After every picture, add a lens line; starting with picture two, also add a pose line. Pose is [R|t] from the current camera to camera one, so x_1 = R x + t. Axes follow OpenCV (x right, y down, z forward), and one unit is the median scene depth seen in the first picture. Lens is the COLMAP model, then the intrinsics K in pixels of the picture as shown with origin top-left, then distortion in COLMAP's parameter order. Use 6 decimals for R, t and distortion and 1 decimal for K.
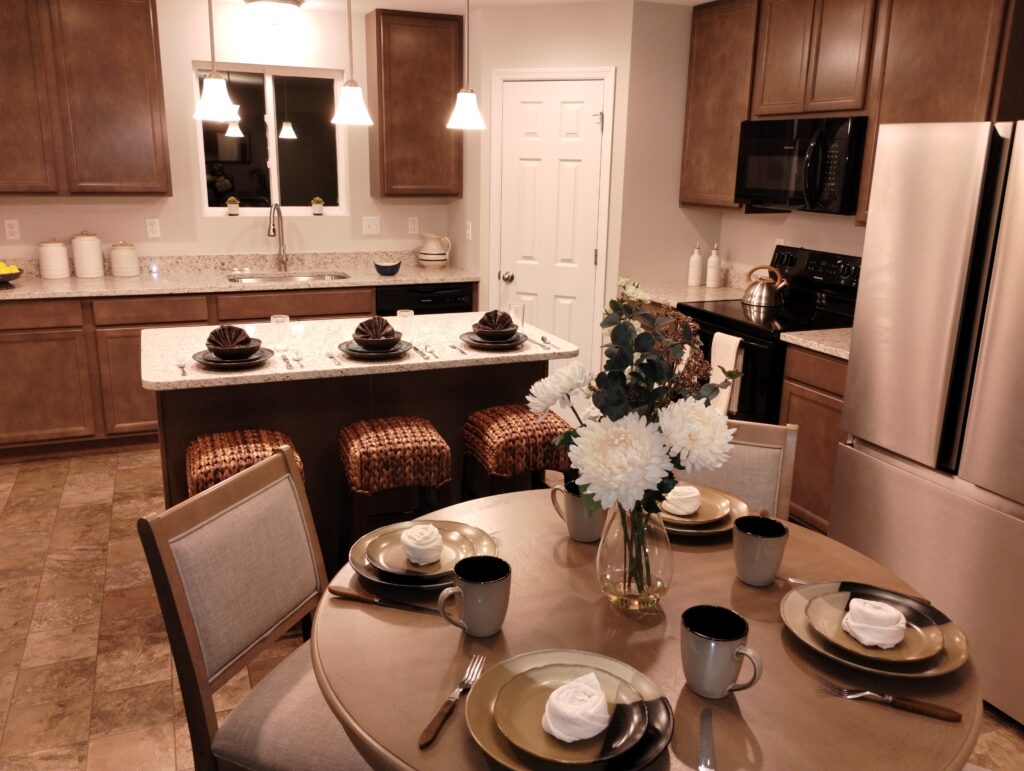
lens RADIAL K [[847.7, 0, 516.6], [0, 847.7, 379.3], [0, 0, 1]] dist [0.059418, -0.064175]
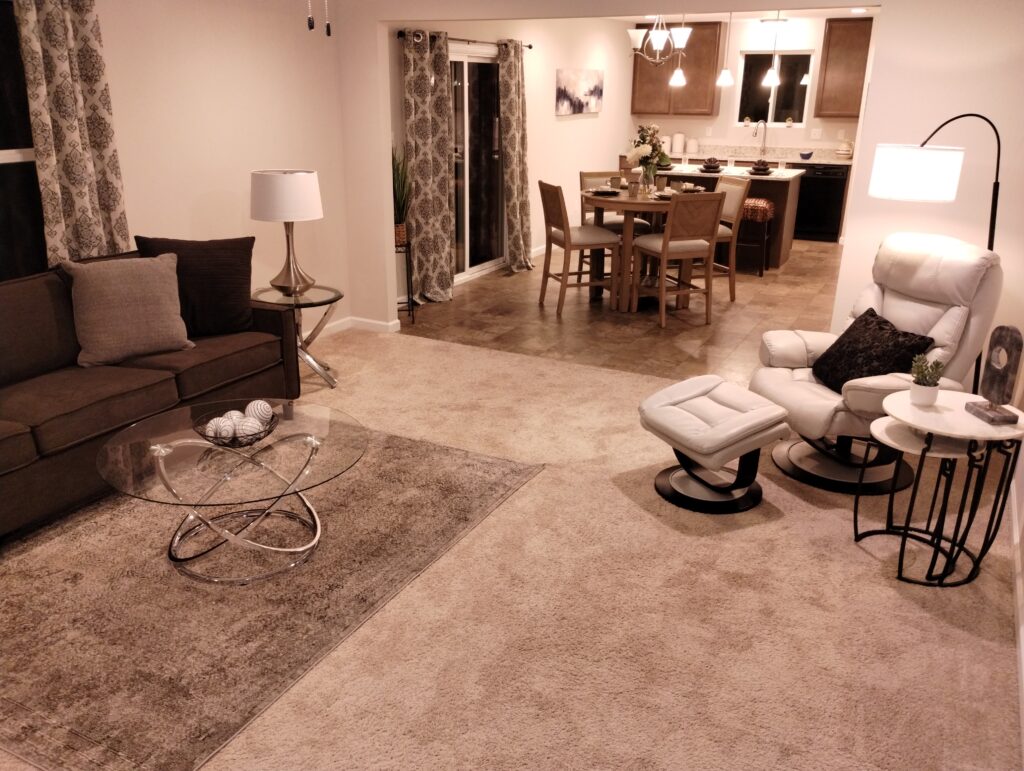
lens RADIAL K [[847.7, 0, 501.7], [0, 847.7, 382.8], [0, 0, 1]] dist [0.059418, -0.064175]
pose [[0.630524, 0.243271, -0.737061, 1.009252], [-0.193608, 0.968891, 0.154164, 0.211795], [0.751635, 0.045497, 0.658008, -0.799342]]
